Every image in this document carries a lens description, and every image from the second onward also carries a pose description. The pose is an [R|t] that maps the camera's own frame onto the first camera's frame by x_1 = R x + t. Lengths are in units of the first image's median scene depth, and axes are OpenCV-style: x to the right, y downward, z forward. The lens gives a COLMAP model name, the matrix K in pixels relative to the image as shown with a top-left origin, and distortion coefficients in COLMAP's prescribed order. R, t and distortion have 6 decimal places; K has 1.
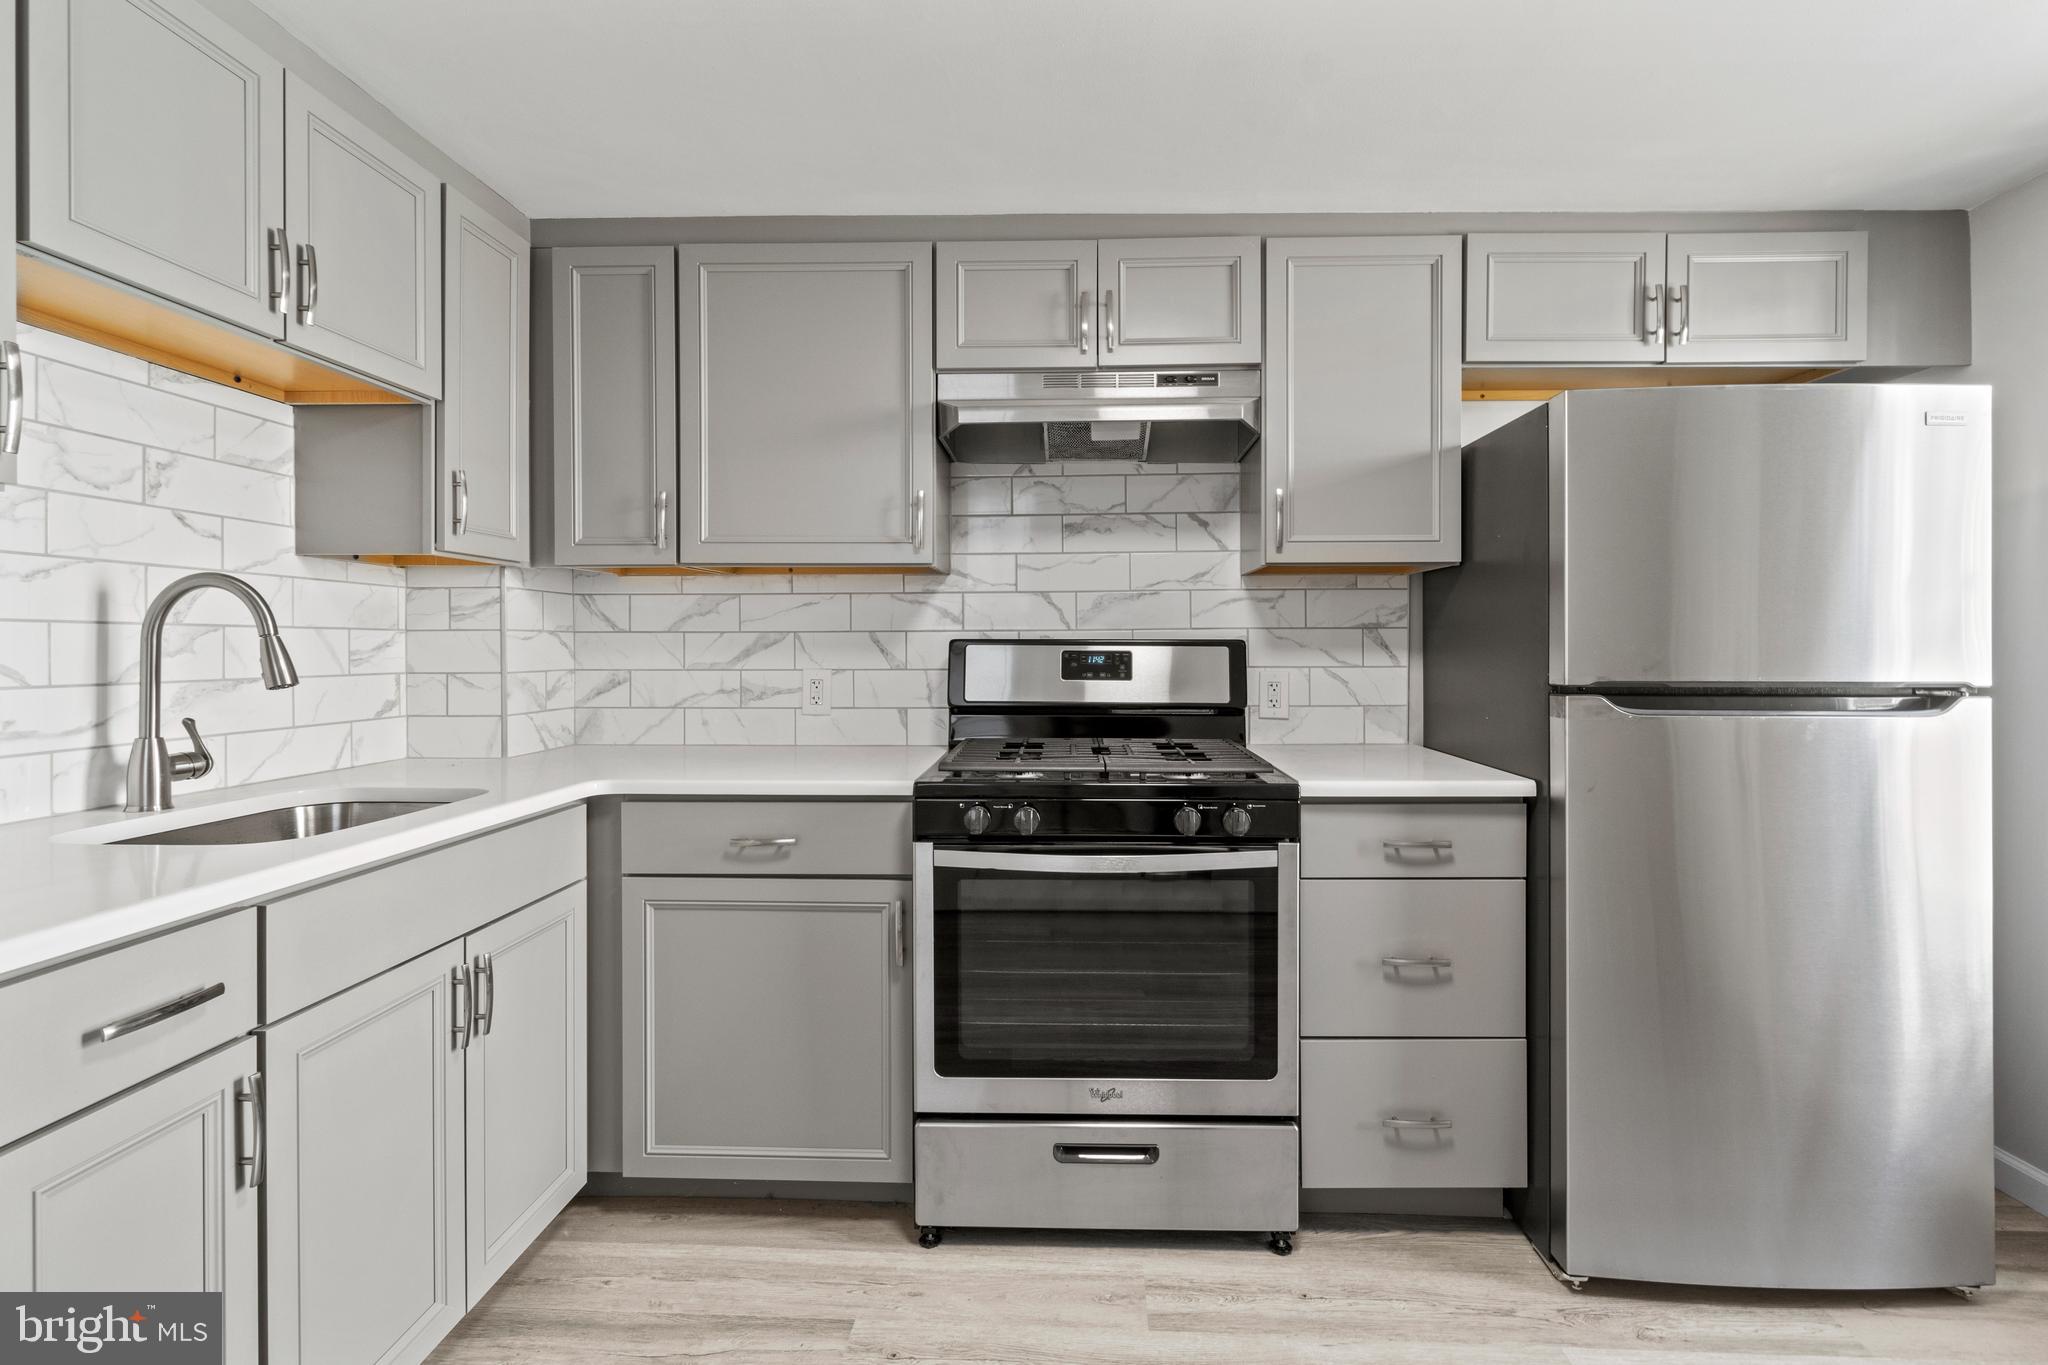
lens RADIAL K [[949.3, 0, 1042.3], [0, 949.3, 647.1], [0, 0, 1]] dist [0.001743, 0.000357]
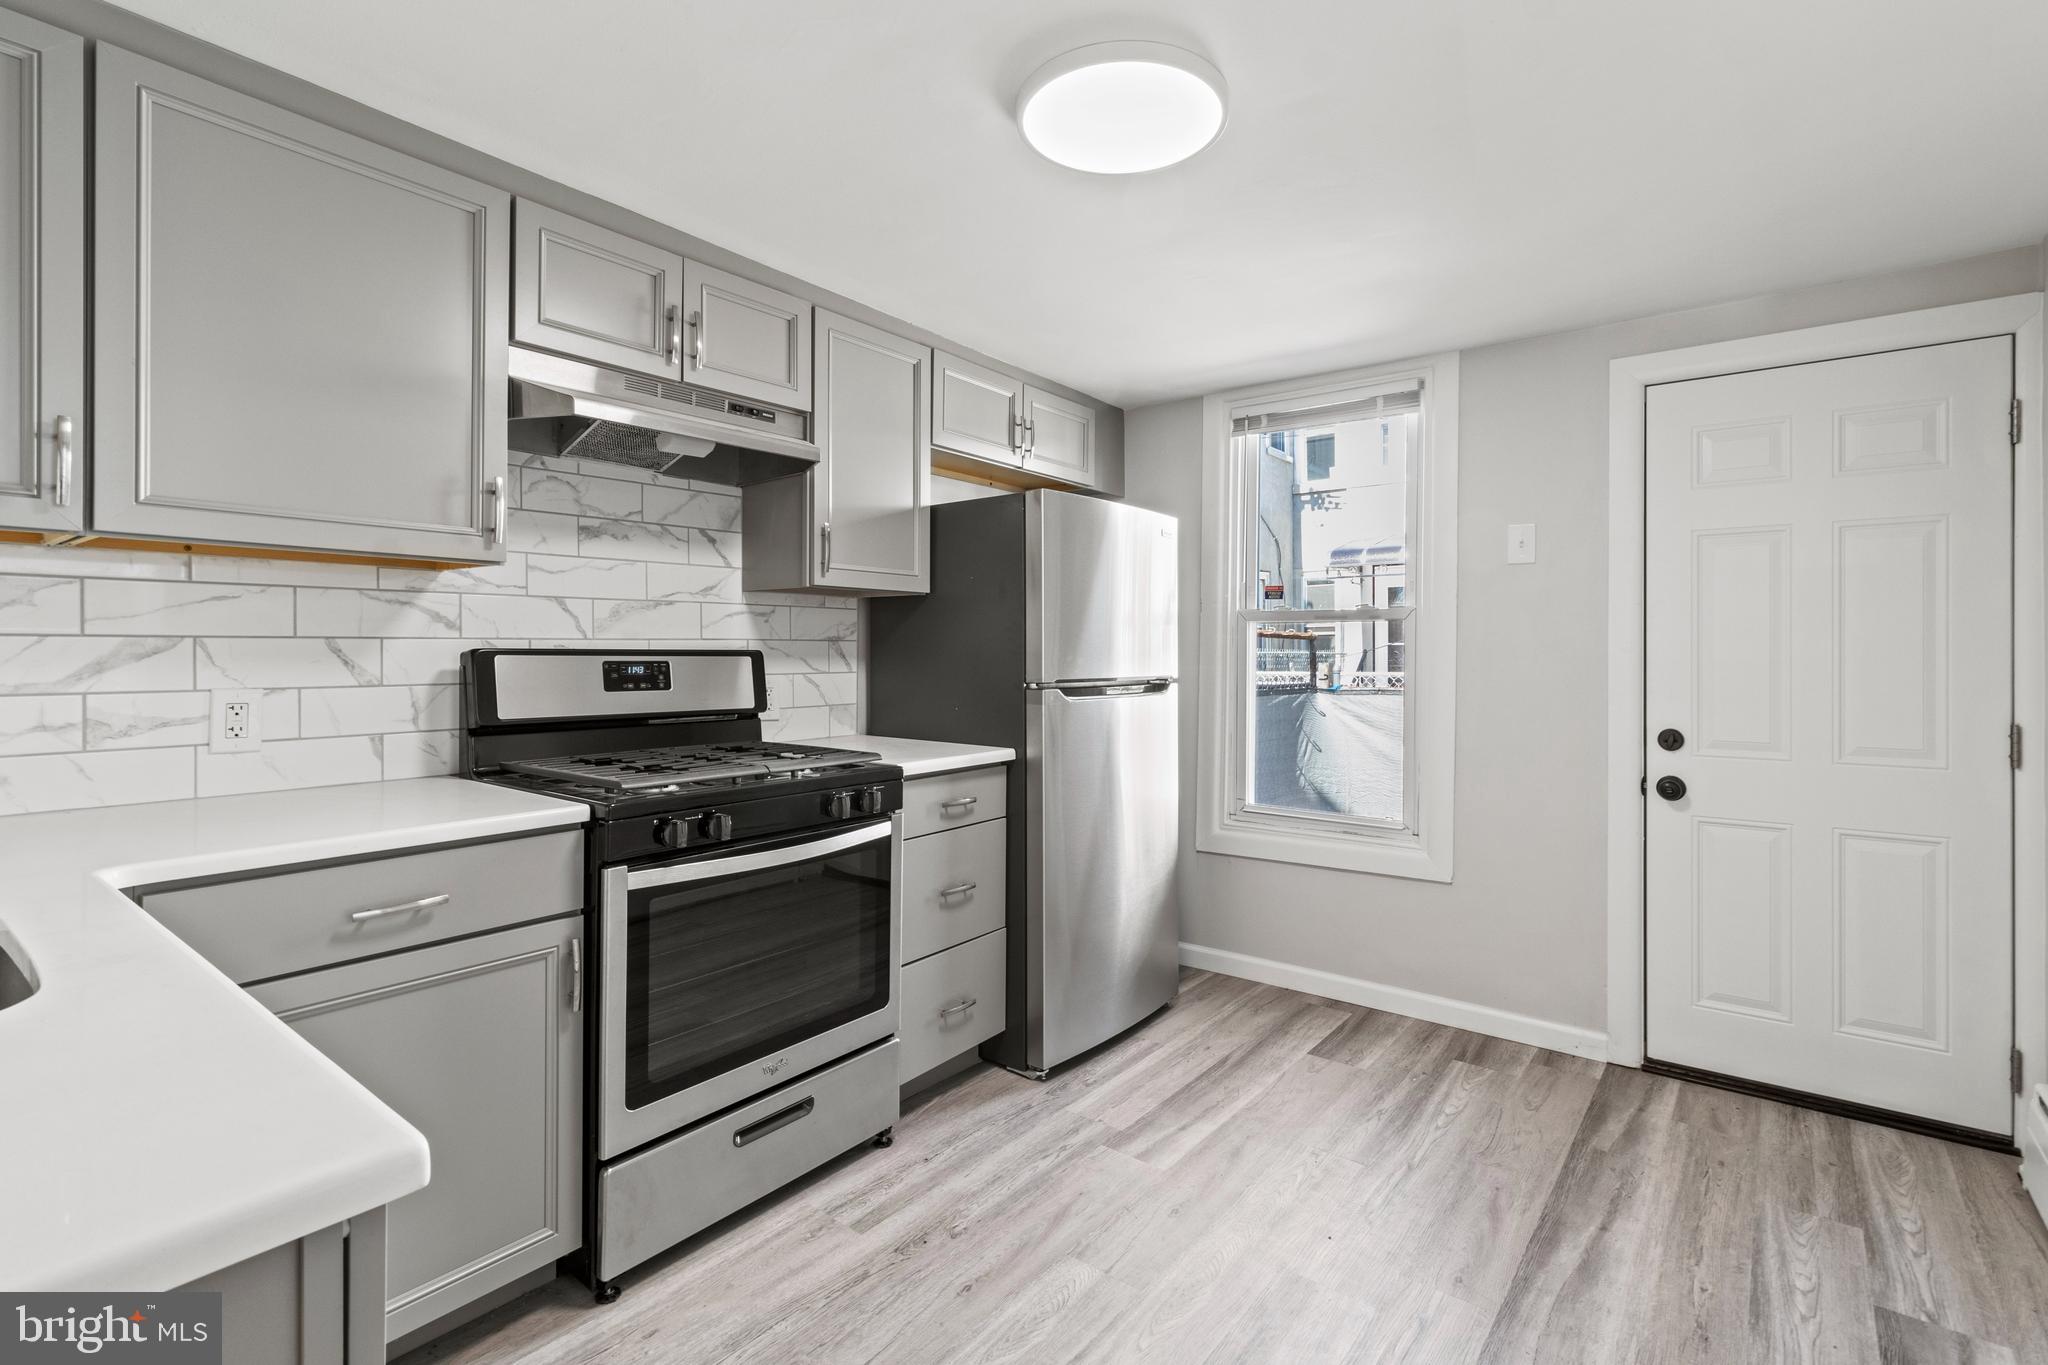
lens RADIAL K [[949.3, 0, 1045.2], [0, 949.3, 650.2], [0, 0, 1]] dist [0.001743, 0.000357]
pose [[0.578816, 0.003224, 0.815452, -0.609739], [-0.003391, 0.999993, -0.001547, -0.008958], [-0.815451, -0.001870, 0.578823, 0.105894]]
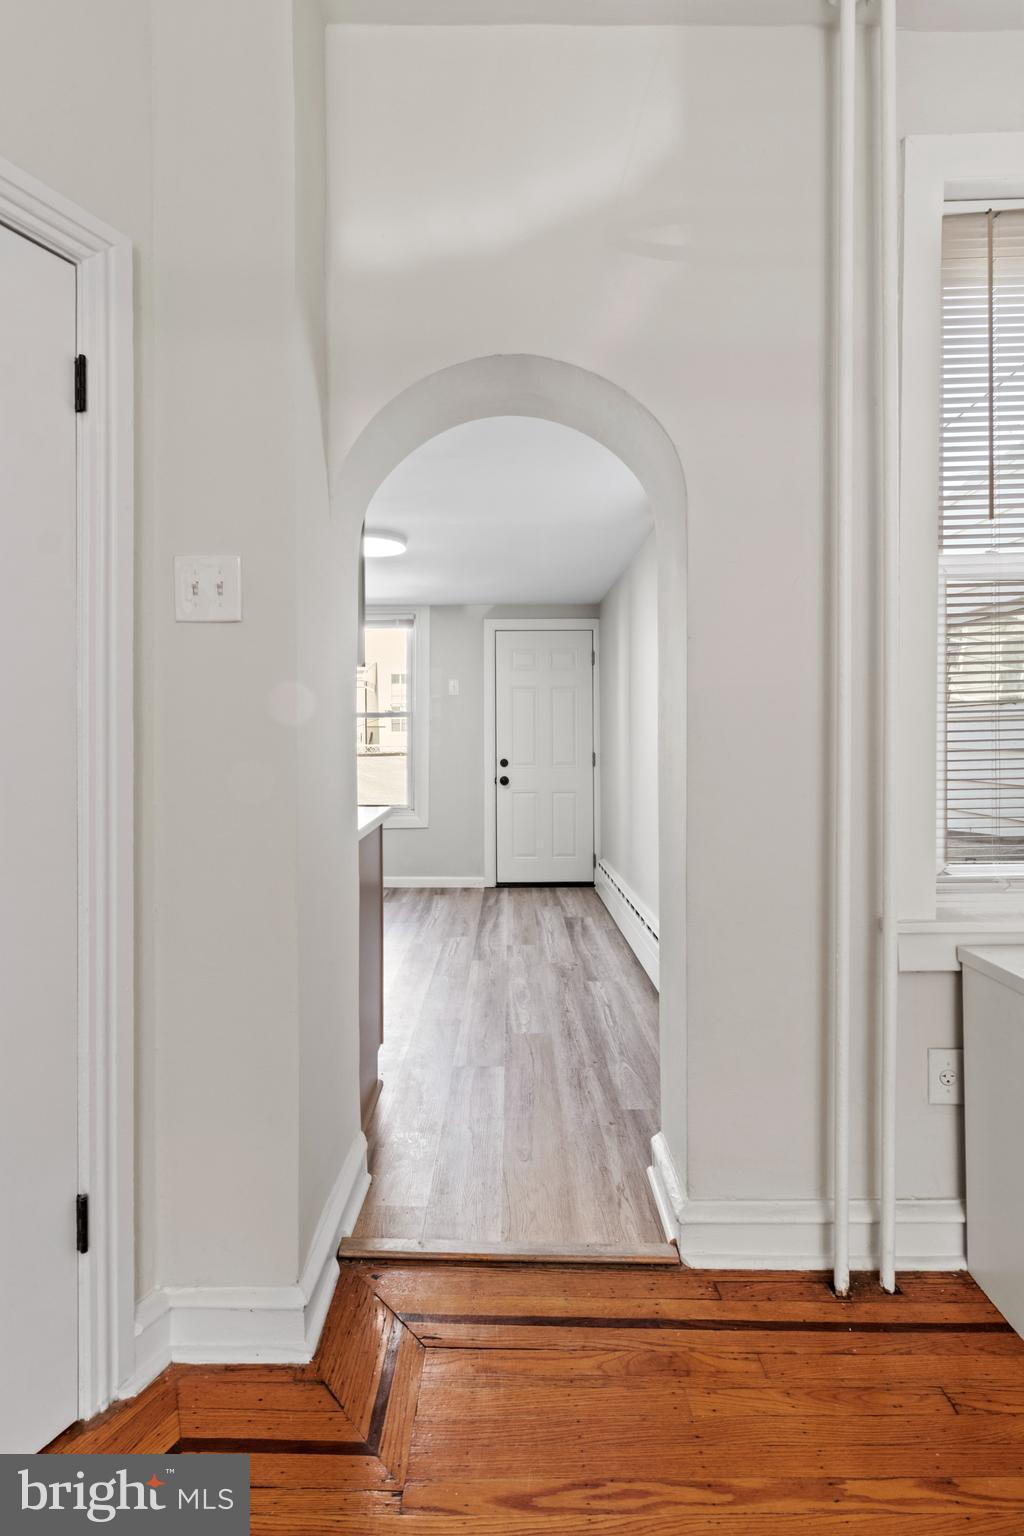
lens RADIAL K [[712.0, 0, 496.6], [0, 712.0, 757.2], [0, 0, 1]] dist [0.001743, 0.000357]
pose [[-0.013702, -0.028604, 0.999497, -1.777202], [0.006384, 0.999568, 0.028693, 0.013384], [-0.999886, 0.006774, -0.013513, 0.234500]]
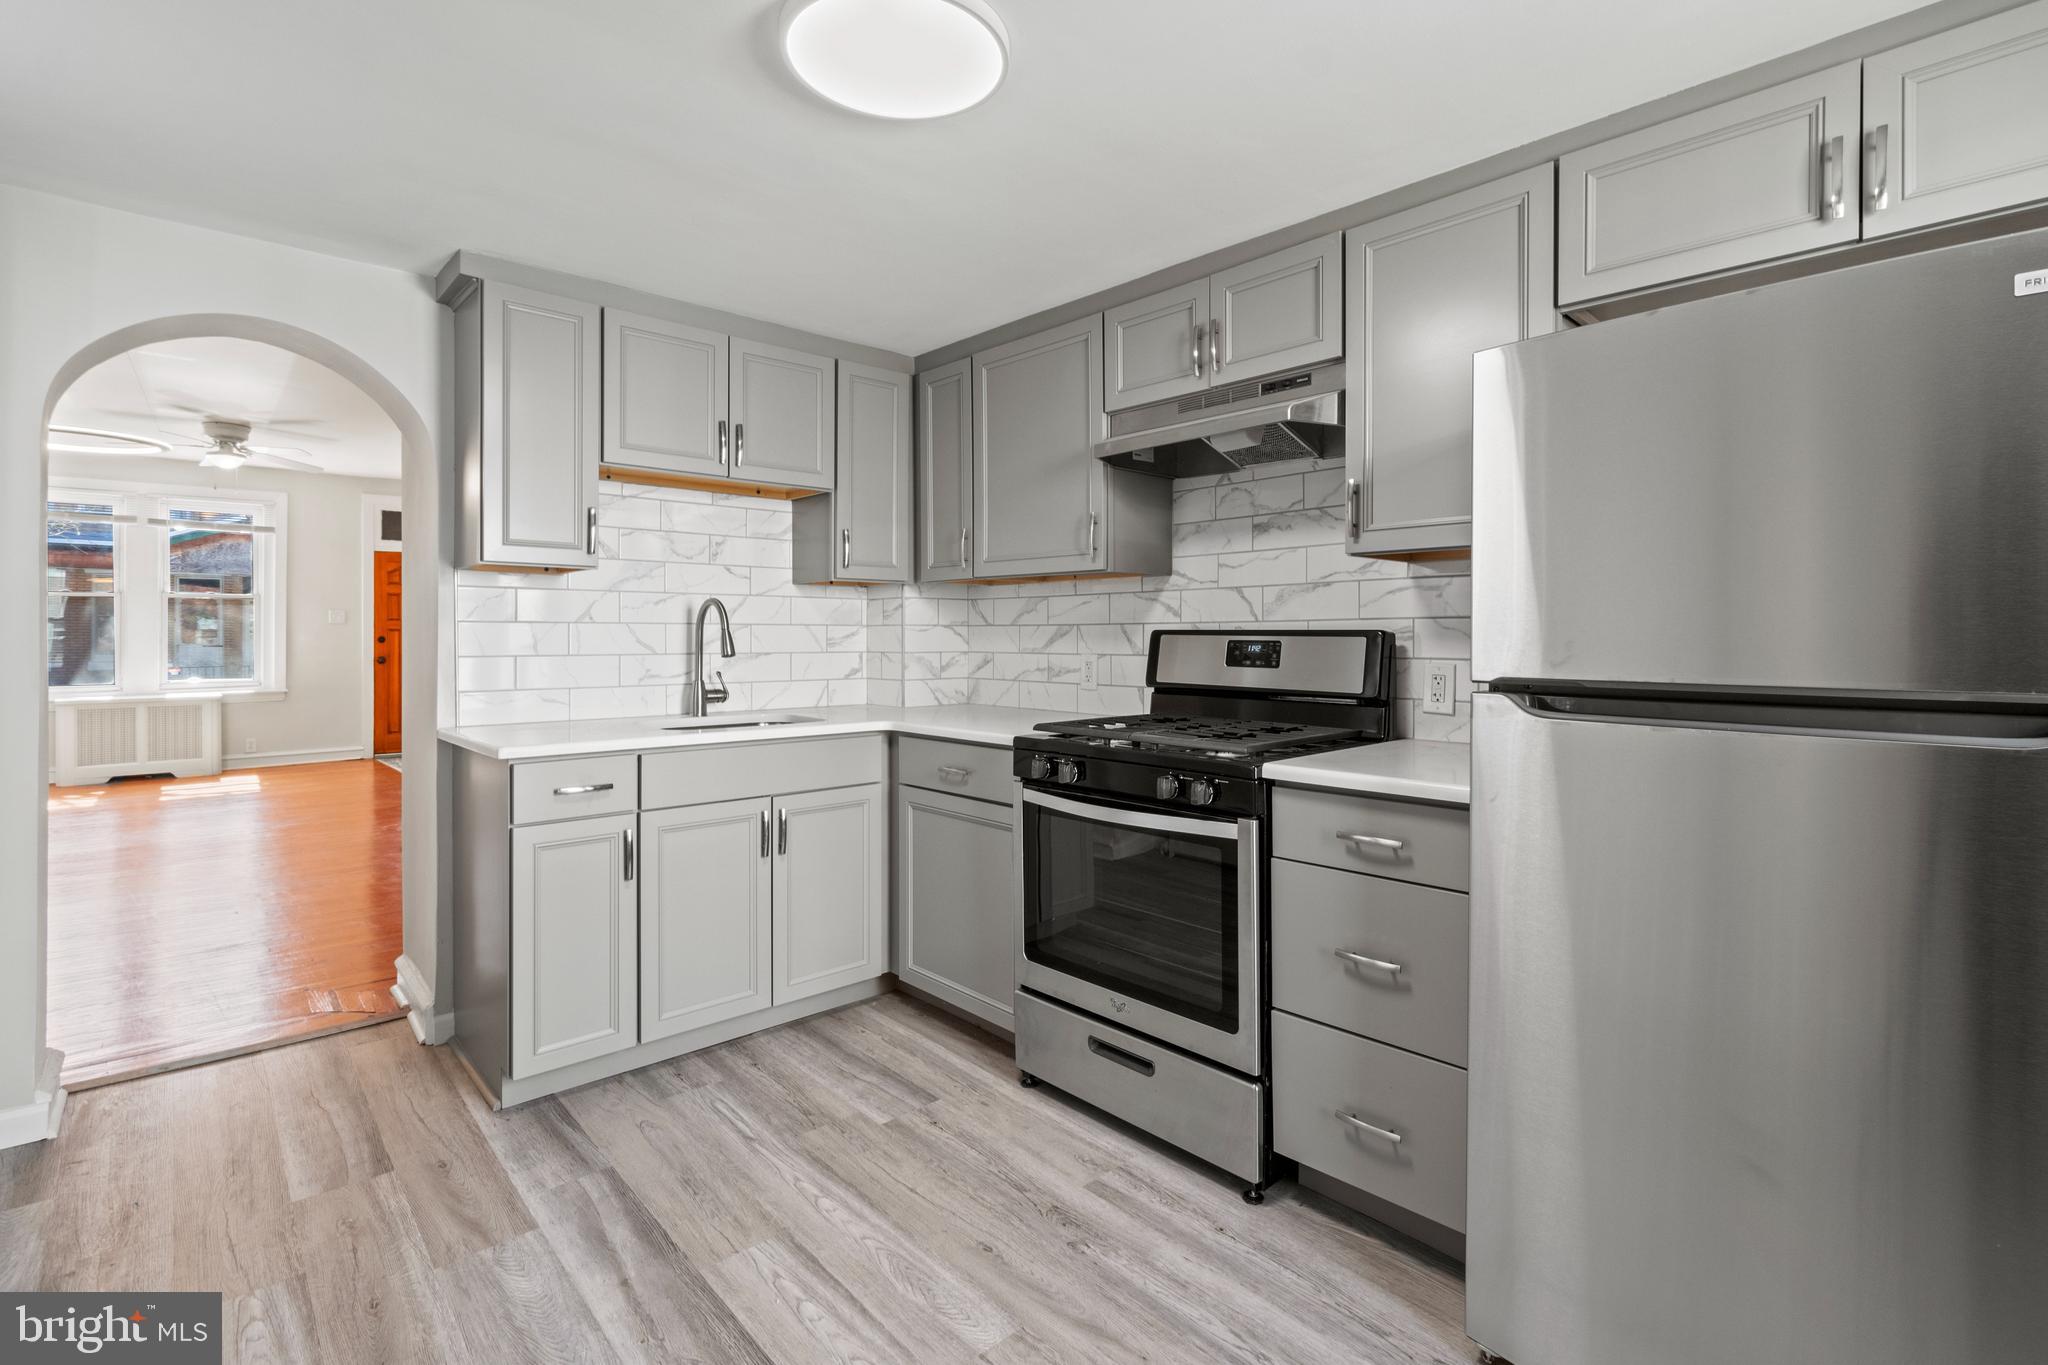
lens RADIAL K [[949.3, 0, 1041.5], [0, 949.3, 635.5], [0, 0, 1]] dist [0.001743, 0.000357]
pose [[0.708168, 0.001362, -0.706043, 0.798409], [-0.002867, 0.999995, -0.000947, -0.000220], [0.706038, 0.002695, 0.708169, 0.067688]]
